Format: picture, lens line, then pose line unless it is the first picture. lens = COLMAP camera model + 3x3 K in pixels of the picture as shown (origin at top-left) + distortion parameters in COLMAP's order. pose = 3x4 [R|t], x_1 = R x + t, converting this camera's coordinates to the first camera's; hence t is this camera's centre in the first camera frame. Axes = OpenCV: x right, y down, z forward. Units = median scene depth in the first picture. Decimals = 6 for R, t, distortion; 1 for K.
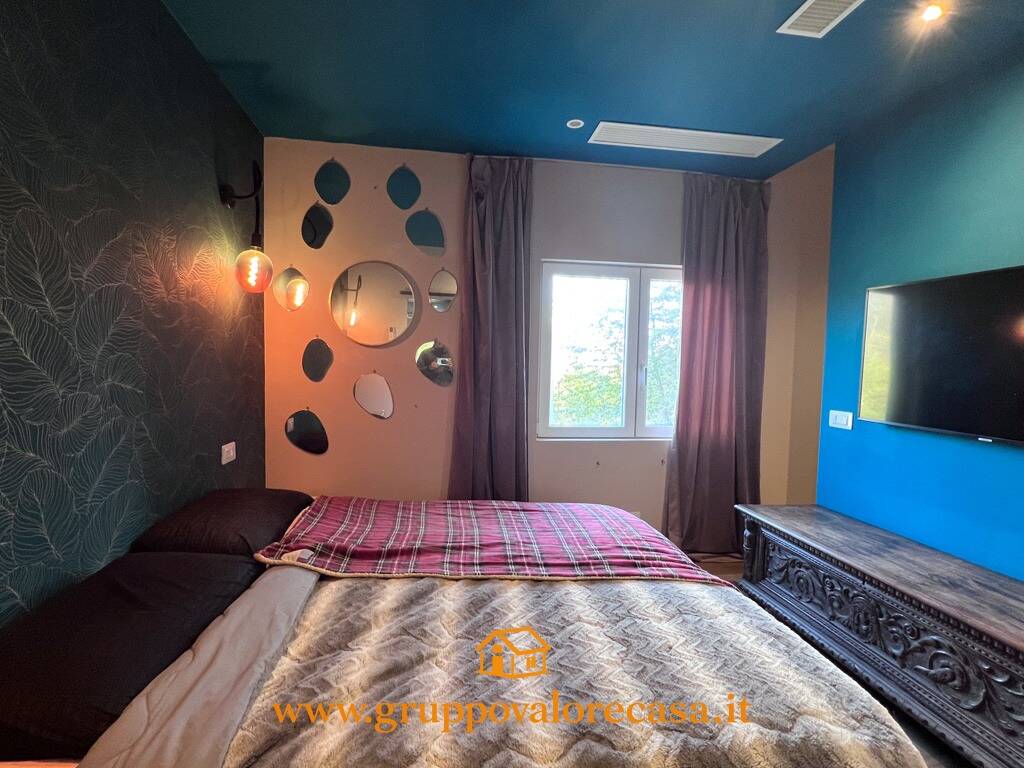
lens RADIAL K [[485.1, 0, 509.9], [0, 485.1, 386.0], [0, 0, 1]] dist [-0.001308, 0.000166]
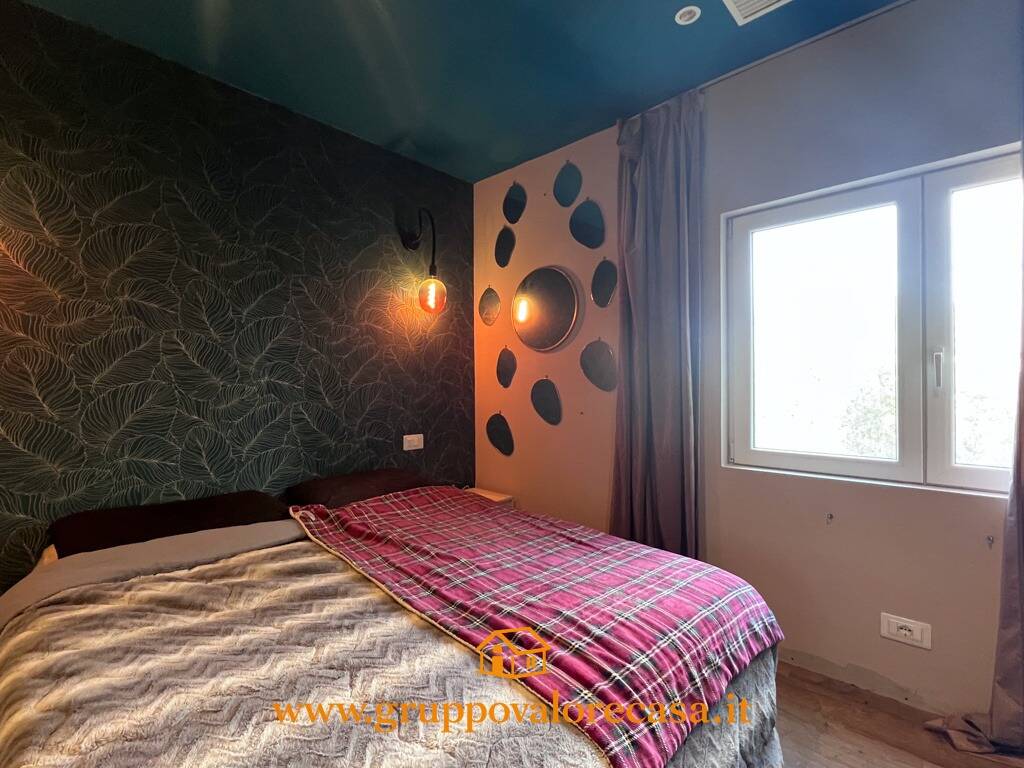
lens RADIAL K [[485.1, 0, 513.0], [0, 485.1, 382.2], [0, 0, 1]] dist [-0.001308, 0.000166]
pose [[0.616972, -0.026959, -0.786523, 0.690219], [-0.020577, 0.998519, -0.050367, 0.049312], [0.786716, 0.047259, 0.615503, 0.505943]]
